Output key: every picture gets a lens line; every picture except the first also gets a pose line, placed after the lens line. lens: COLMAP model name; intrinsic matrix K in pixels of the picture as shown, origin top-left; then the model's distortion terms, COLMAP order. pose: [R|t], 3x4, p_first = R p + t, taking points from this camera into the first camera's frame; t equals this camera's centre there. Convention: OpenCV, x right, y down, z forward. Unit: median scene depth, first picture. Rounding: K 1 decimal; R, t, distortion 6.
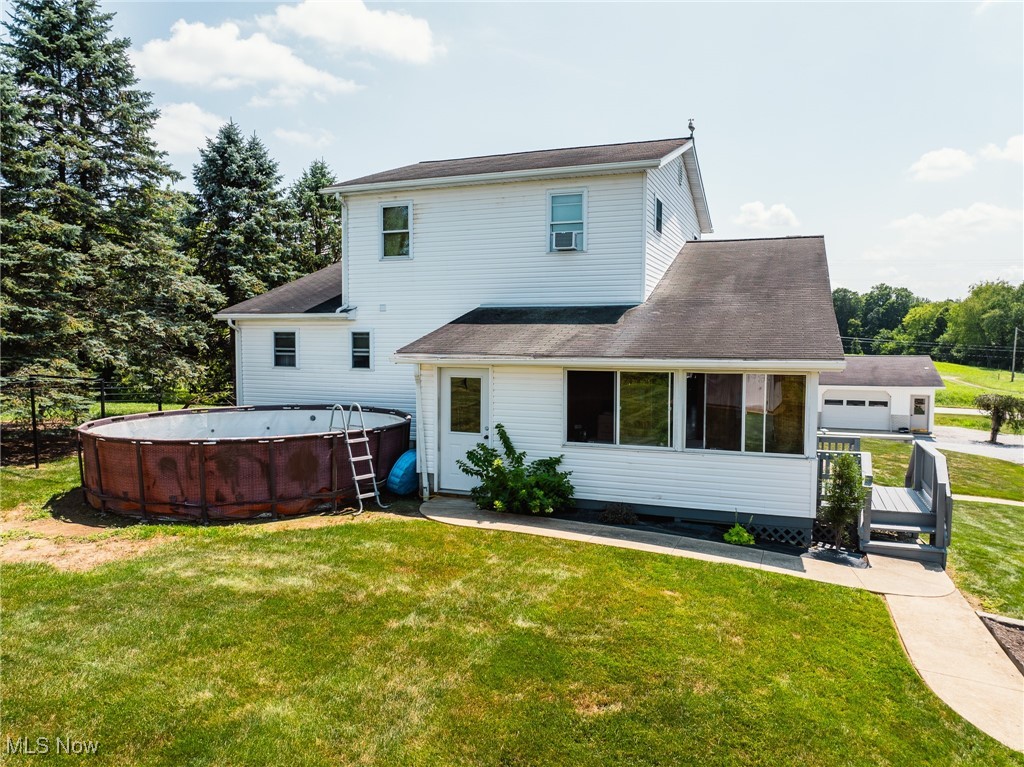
lens RADIAL K [[723.1, 0, 515.5], [0, 723.1, 382.1], [0, 0, 1]] dist [-0.043631, 0.003141]
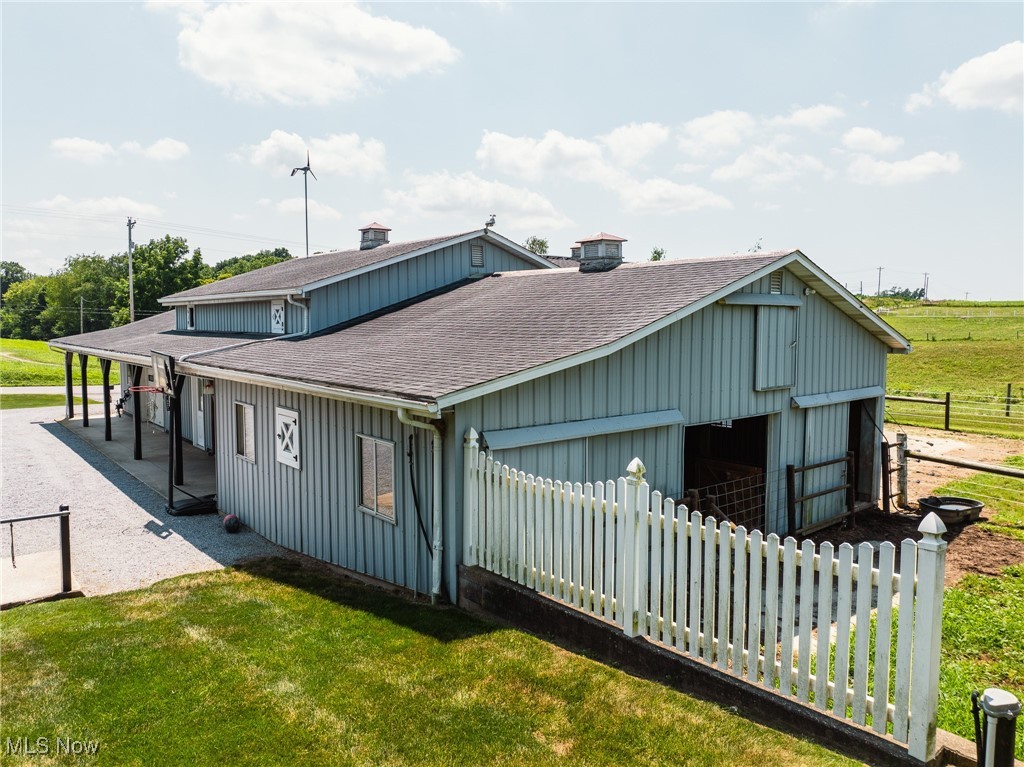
lens RADIAL K [[723.1, 0, 515.5], [0, 723.1, 382.1], [0, 0, 1]] dist [-0.043631, 0.003141]
pose [[0.479699, -0.075989, 0.874136, 1.071305], [0.057786, 0.996816, 0.054943, 0.107522], [-0.875528, 0.024156, 0.482563, 0.396628]]
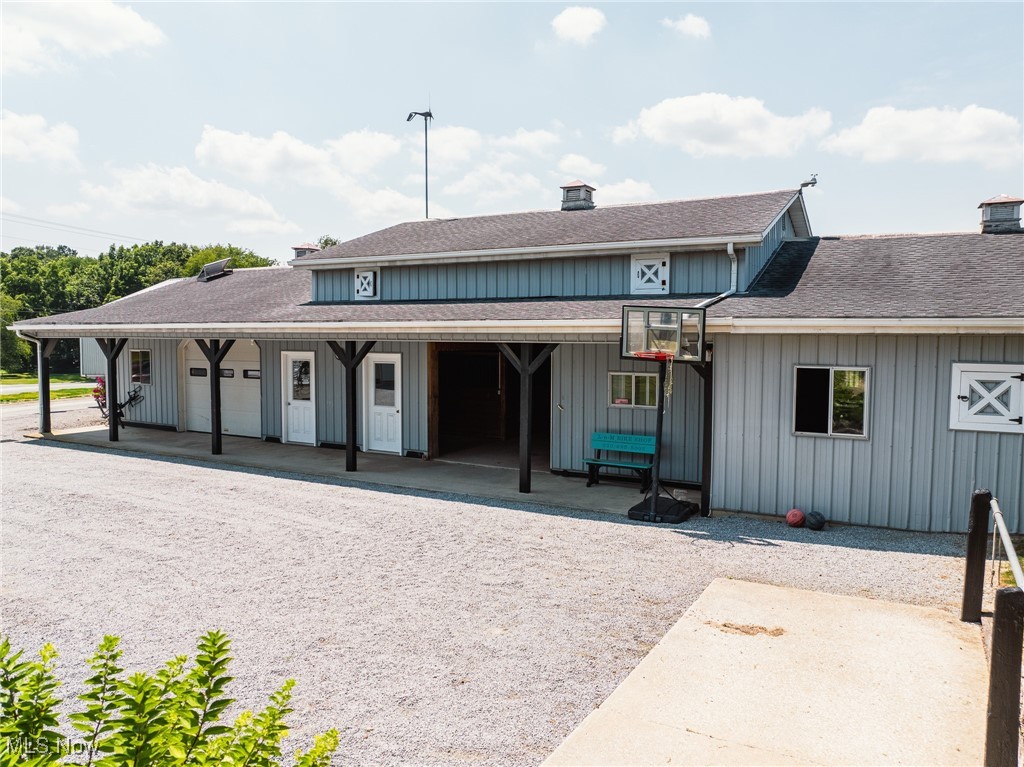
lens RADIAL K [[727.3, 0, 512.0], [0, 727.3, 383.5], [0, 0, 1]] dist [-0.037036, 0.006438]
pose [[0.138769, -0.072057, 0.987700, 0.962268], [0.062574, 0.995995, 0.063870, 0.113508], [-0.988346, 0.052941, 0.142722, 1.151168]]
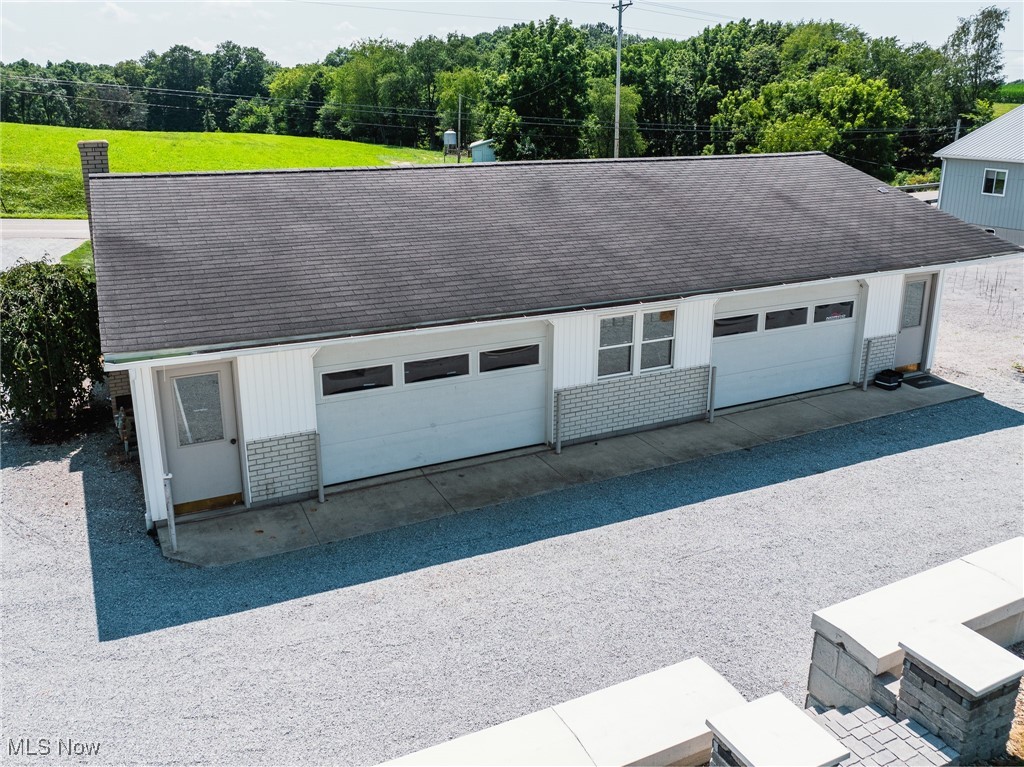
lens RADIAL K [[824.8, 0, 491.4], [0, 824.8, 331.3], [0, 0, 1]] dist [-0.040595, -0.006150]
pose [[0.695629, -0.192441, 0.692147, 0.329547], [0.050479, 0.974166, 0.220119, -0.131599], [-0.716626, -0.118182, 0.687372, 2.143104]]
